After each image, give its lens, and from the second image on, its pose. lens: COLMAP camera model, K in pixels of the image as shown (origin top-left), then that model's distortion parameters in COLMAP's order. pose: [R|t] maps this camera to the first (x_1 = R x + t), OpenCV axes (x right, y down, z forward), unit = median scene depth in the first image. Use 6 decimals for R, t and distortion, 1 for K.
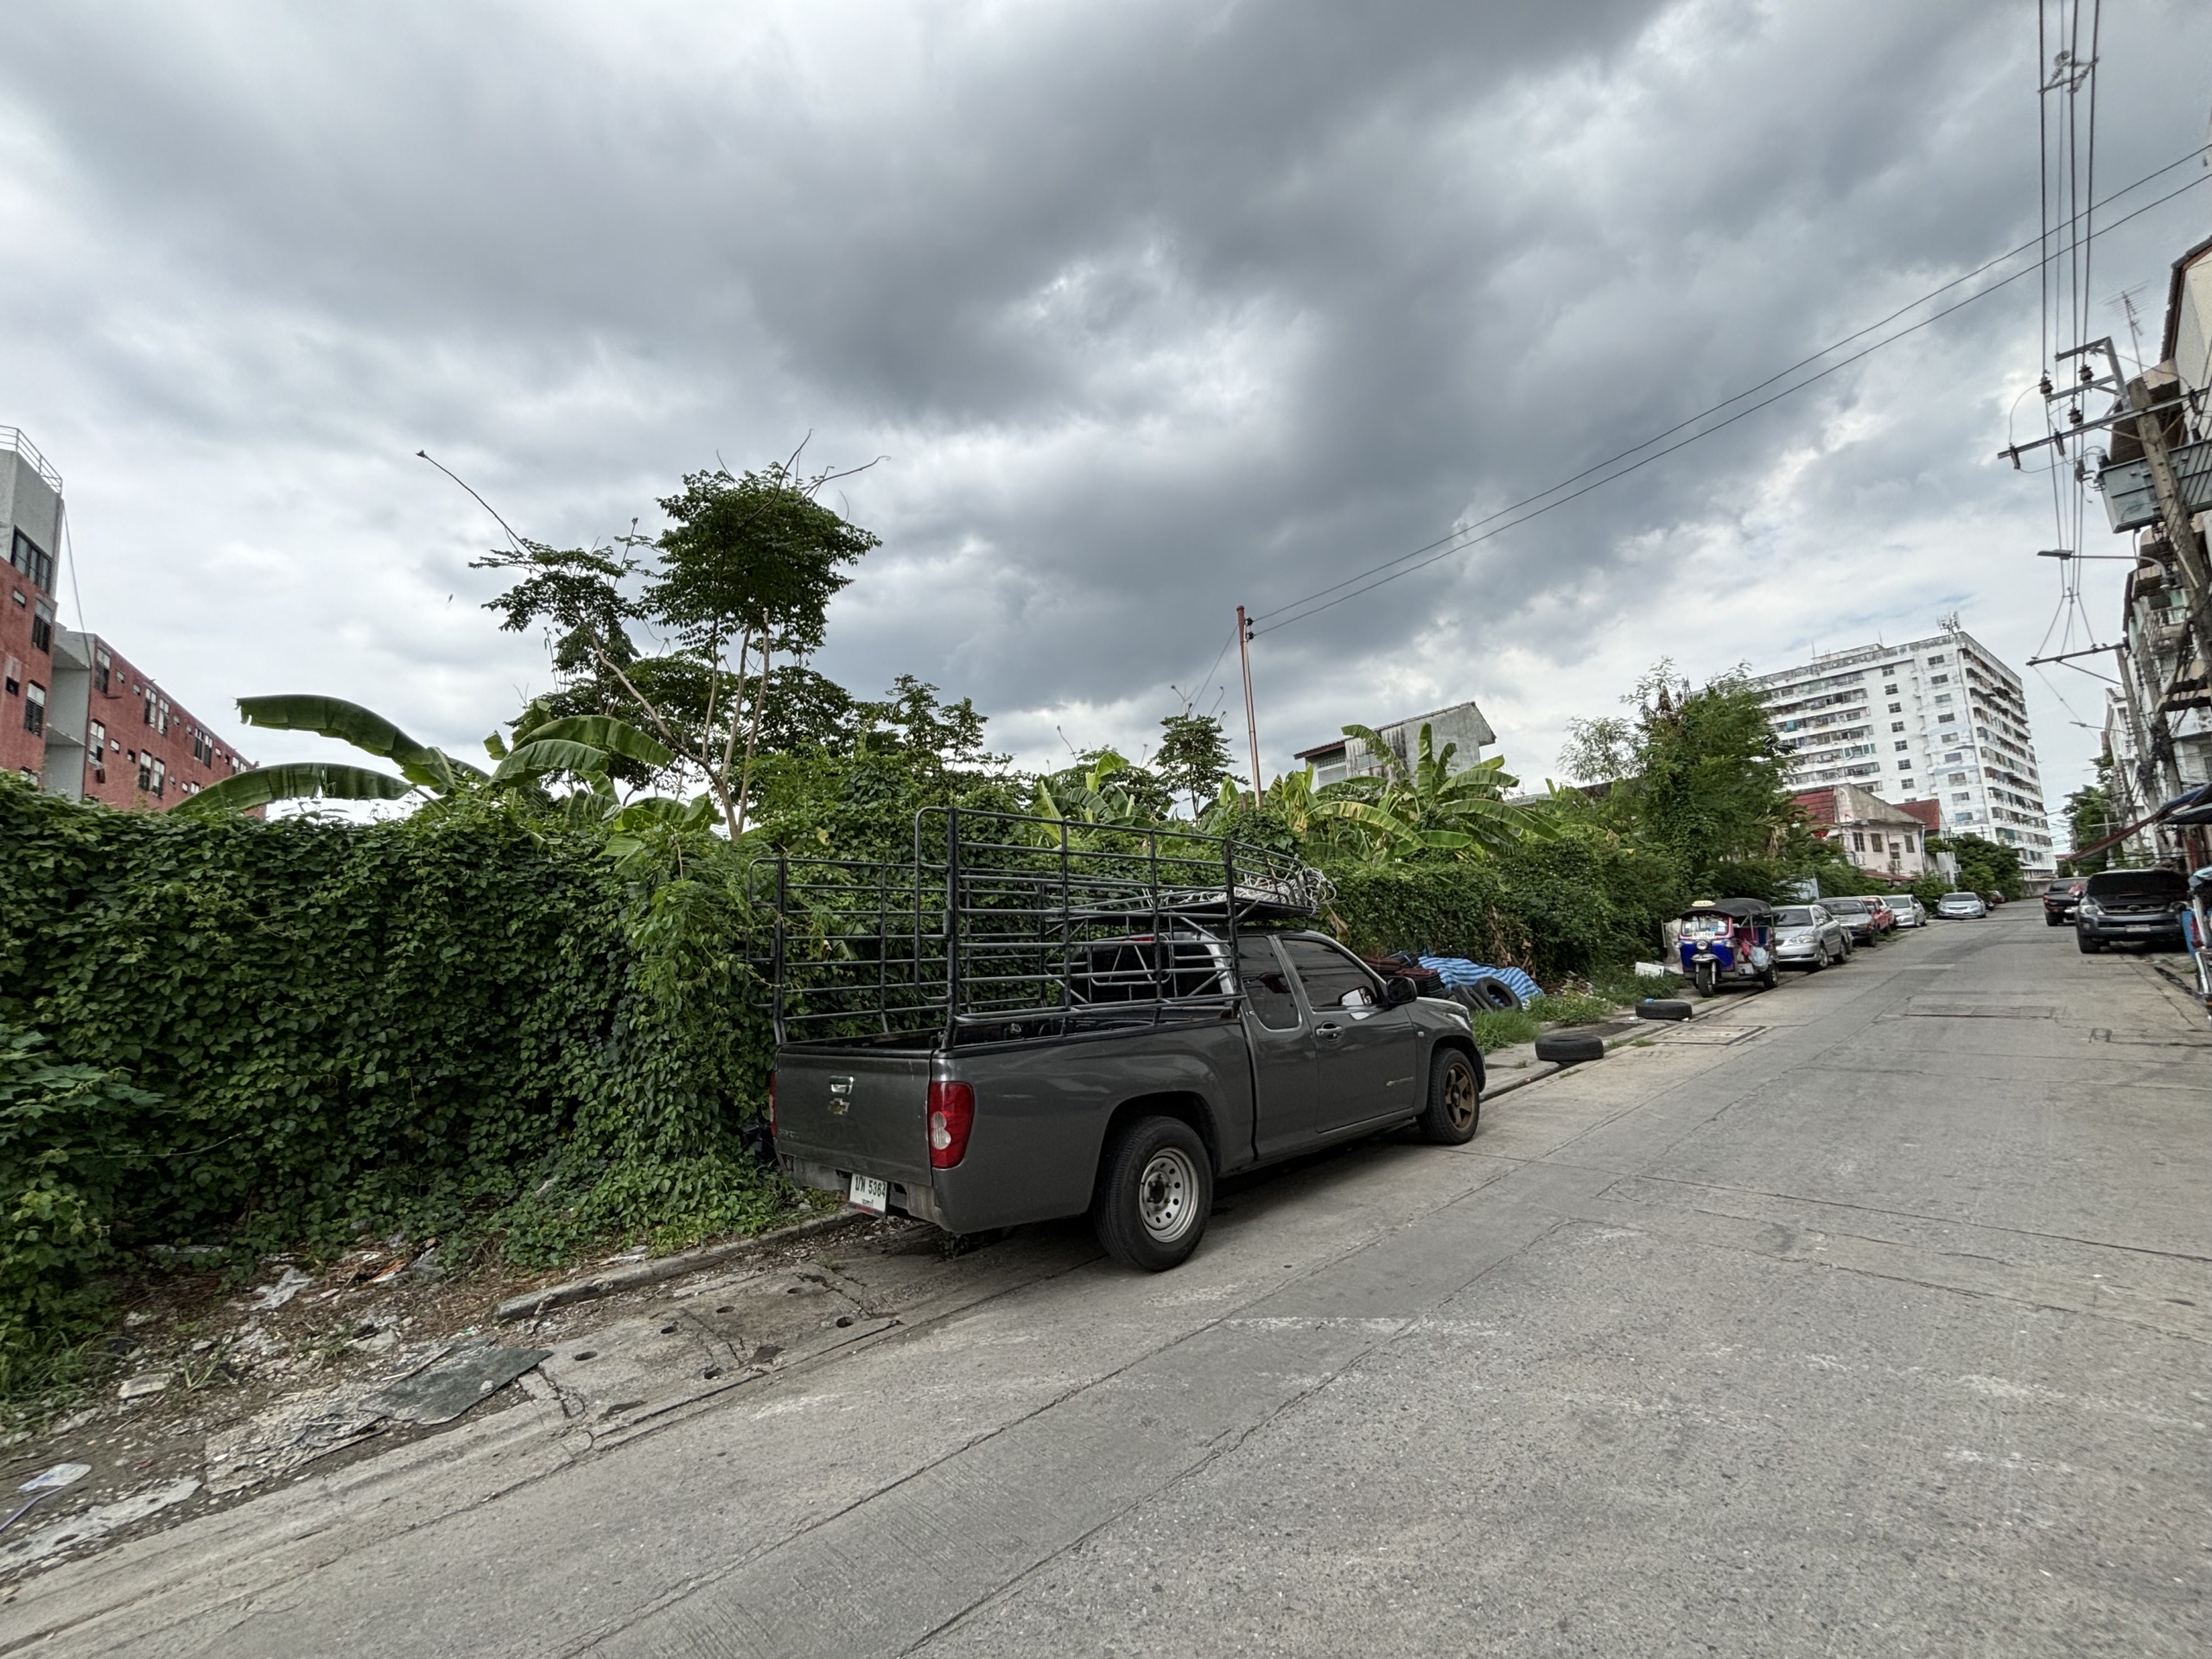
lens RADIAL K [[896.6, 0, 1101.2], [0, 896.6, 819.3], [0, 0, 1]] dist [0.003762, 0.000128]
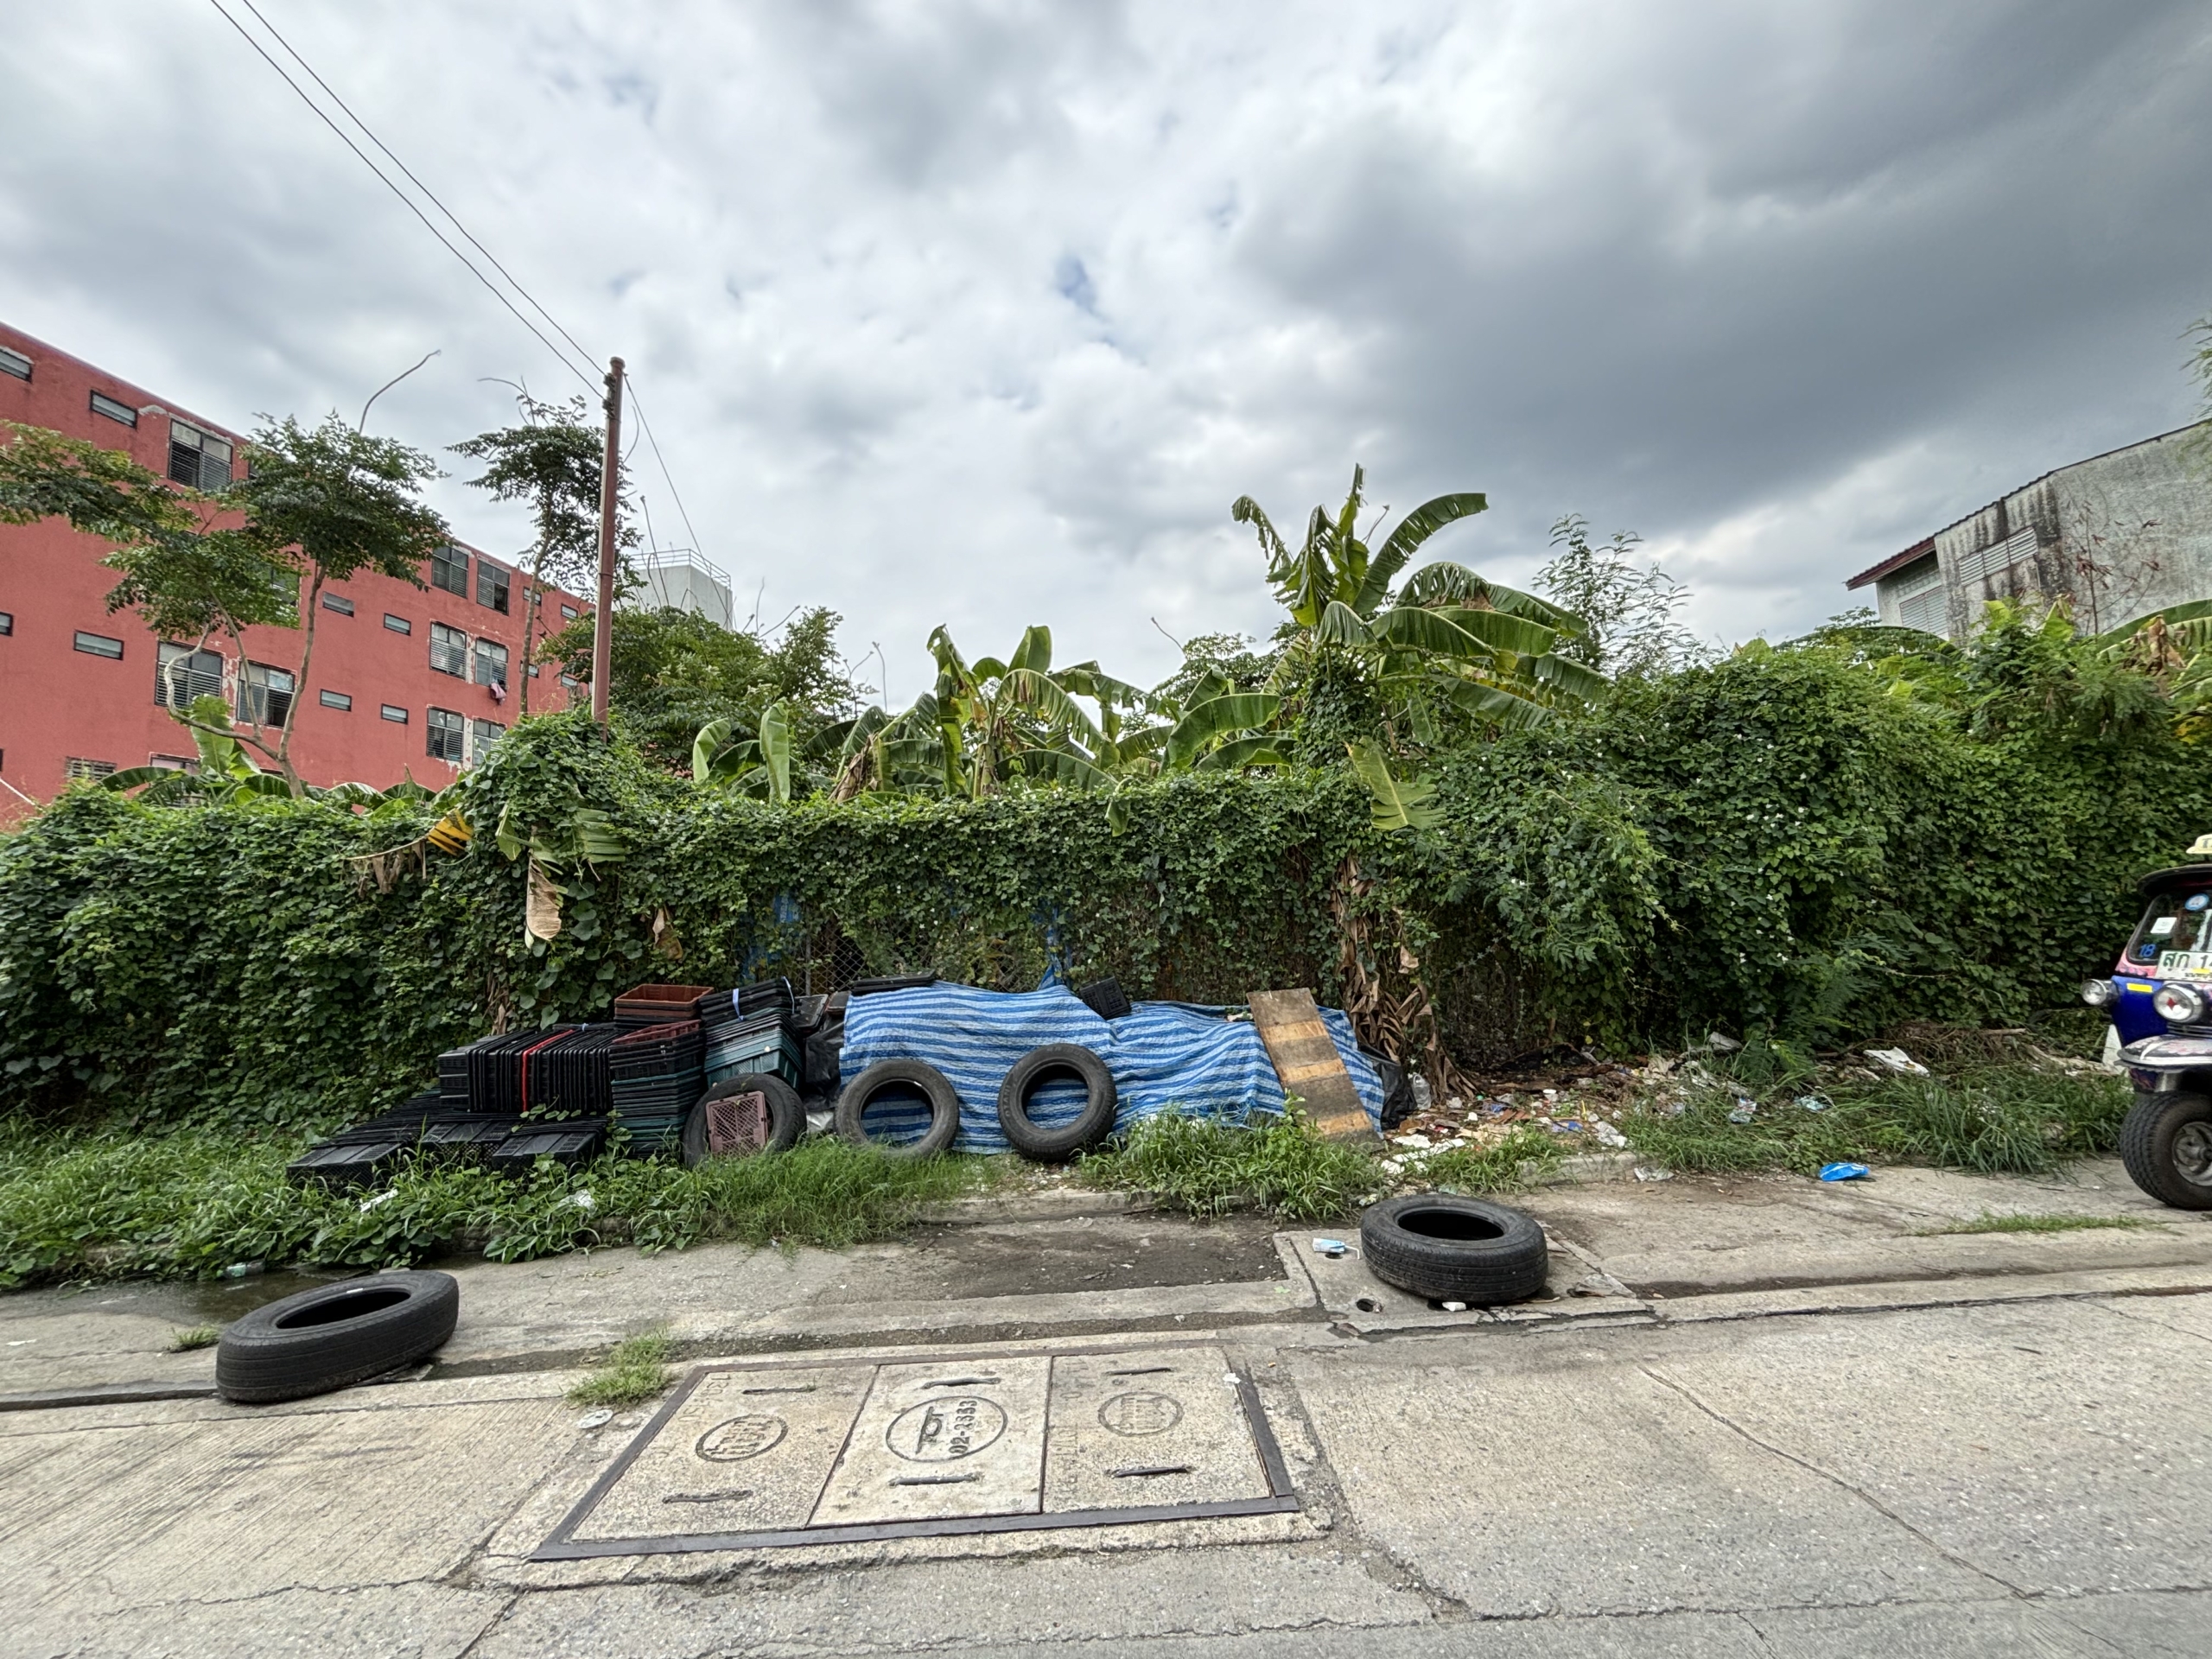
lens RADIAL K [[896.6, 0, 1103.6], [0, 896.6, 835.9], [0, 0, 1]] dist [0.003762, 0.000128]
pose [[0.754249, -0.031345, -0.655840, 0.128704], [0.087053, 0.994816, 0.052570, 0.010584], [0.650792, -0.096744, 0.753067, 0.128566]]
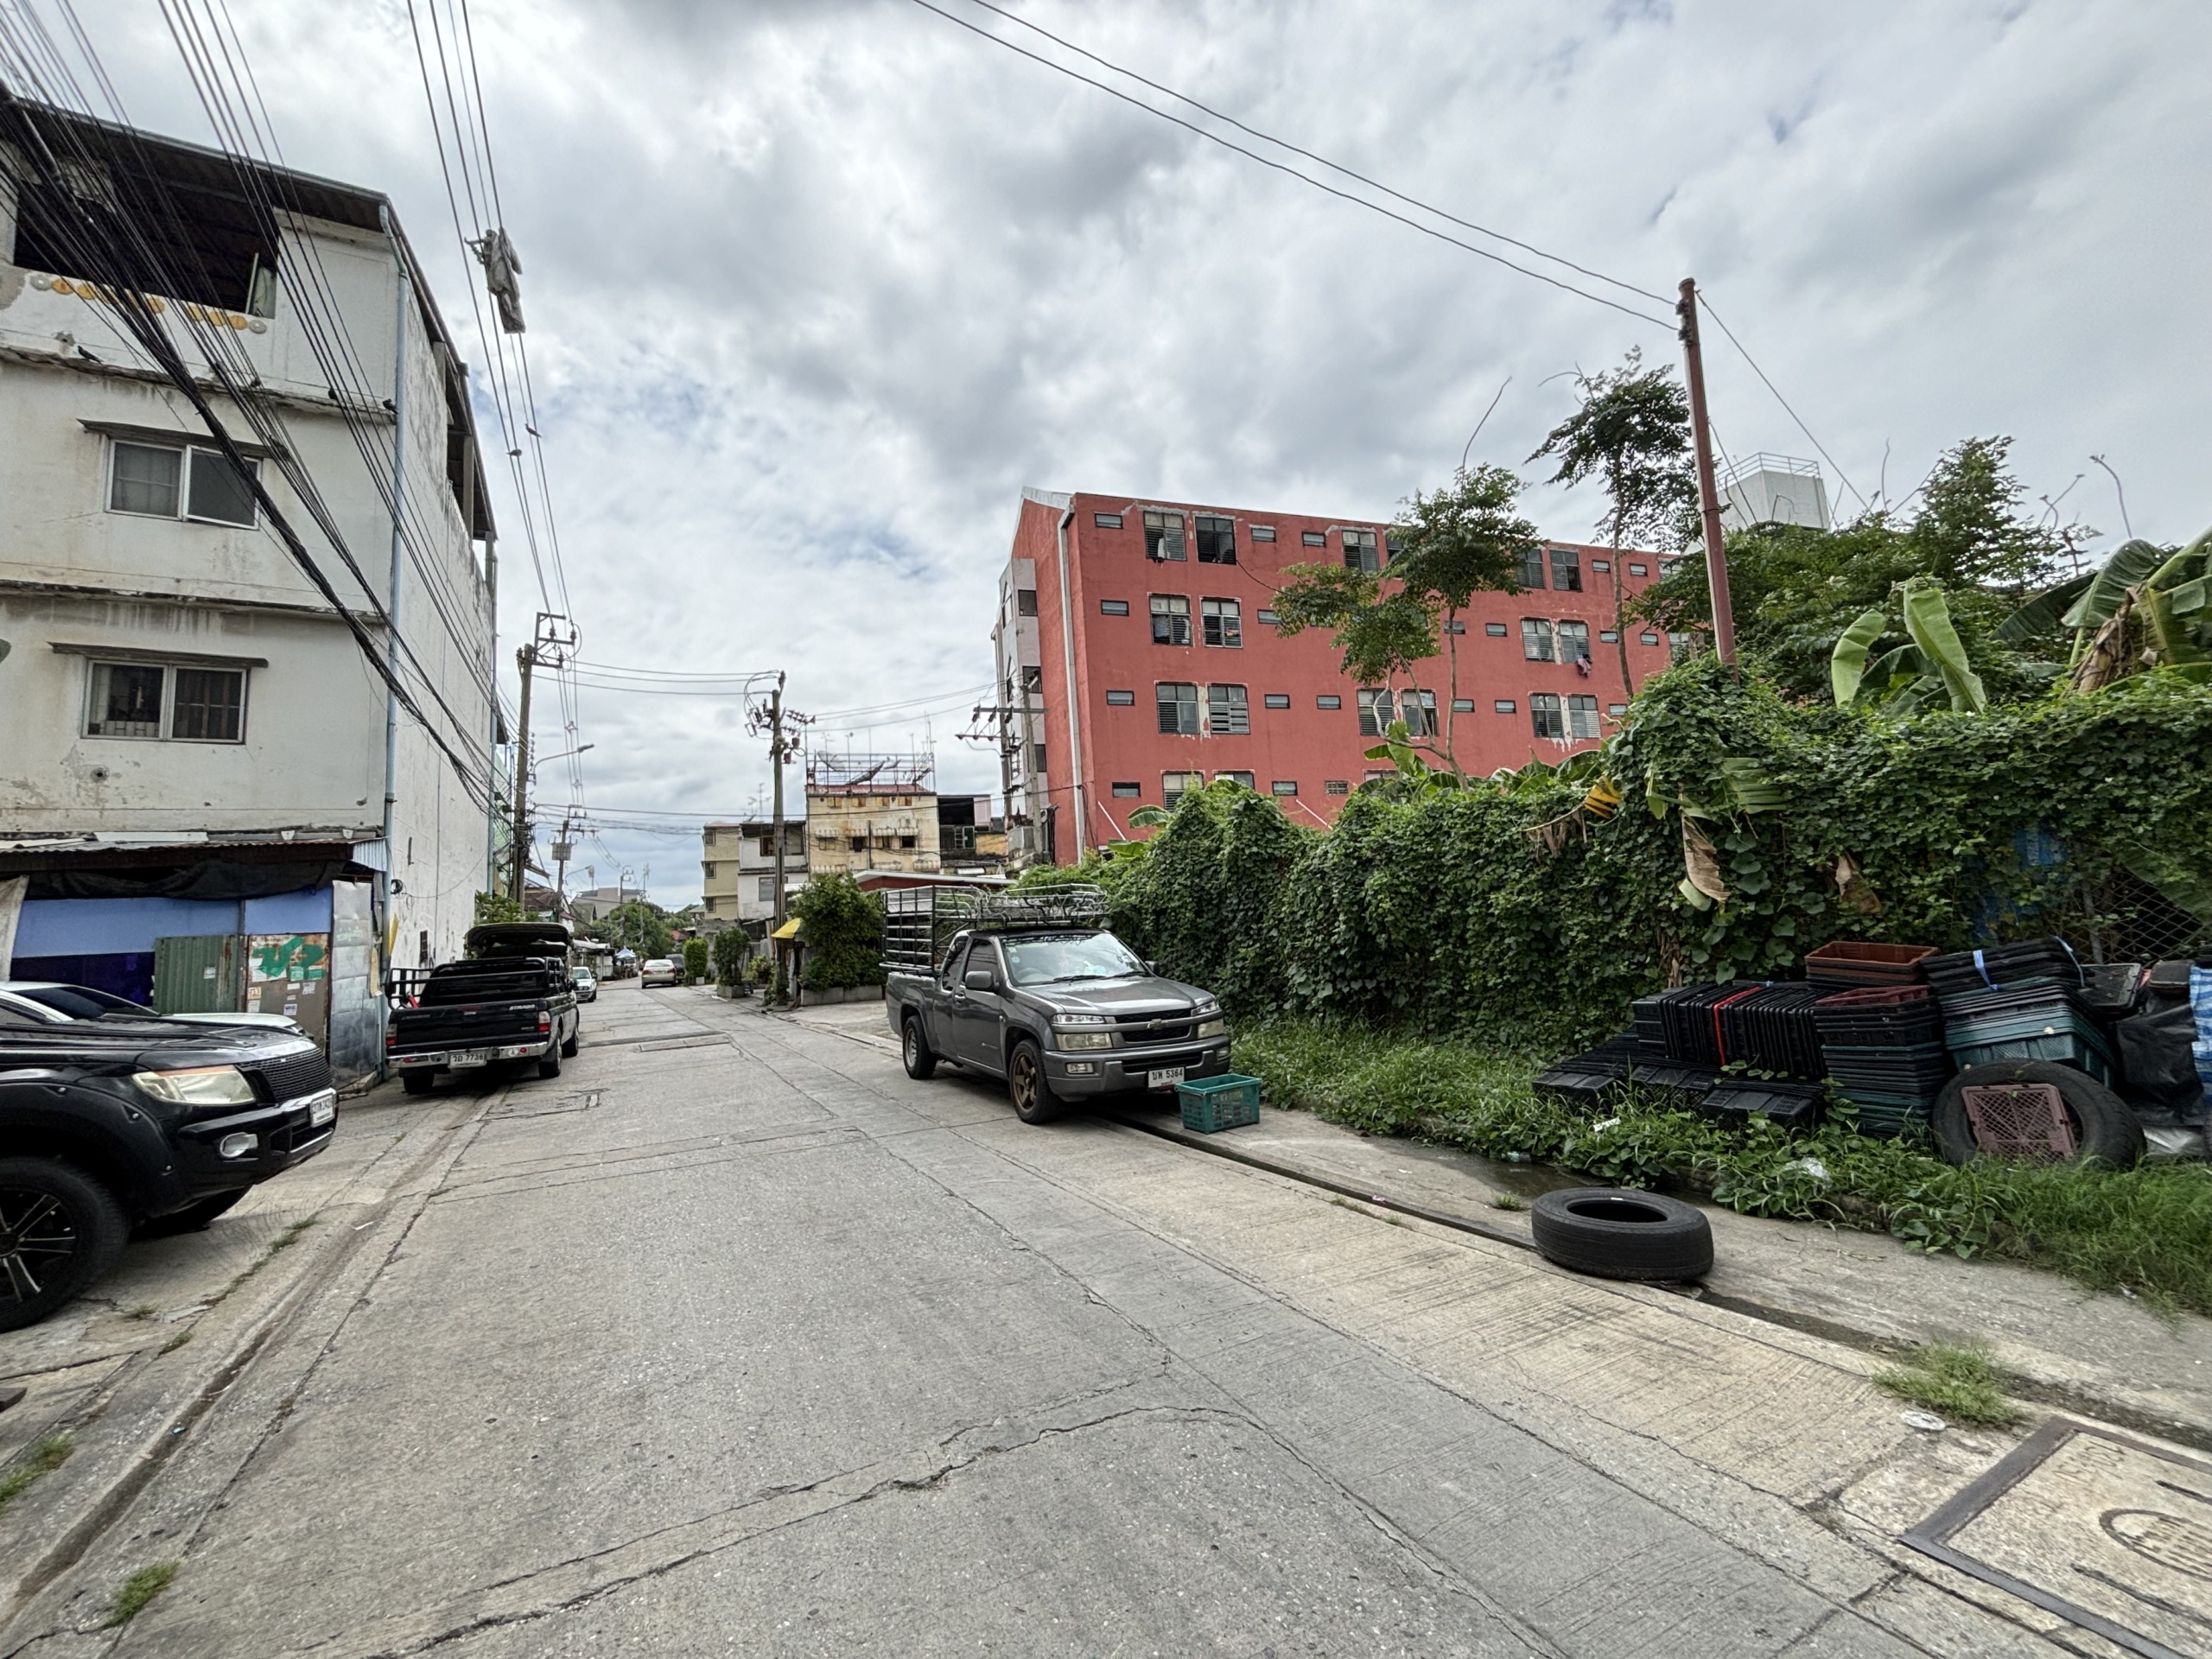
lens RADIAL K [[896.6, 0, 1108.6], [0, 896.6, 829.3], [0, 0, 1]] dist [0.003762, 0.000128]
pose [[-0.235384, -0.037739, -0.971169, 0.127867], [0.203687, 0.975139, -0.087261, 0.010116], [0.950319, -0.218355, -0.221845, 0.123430]]
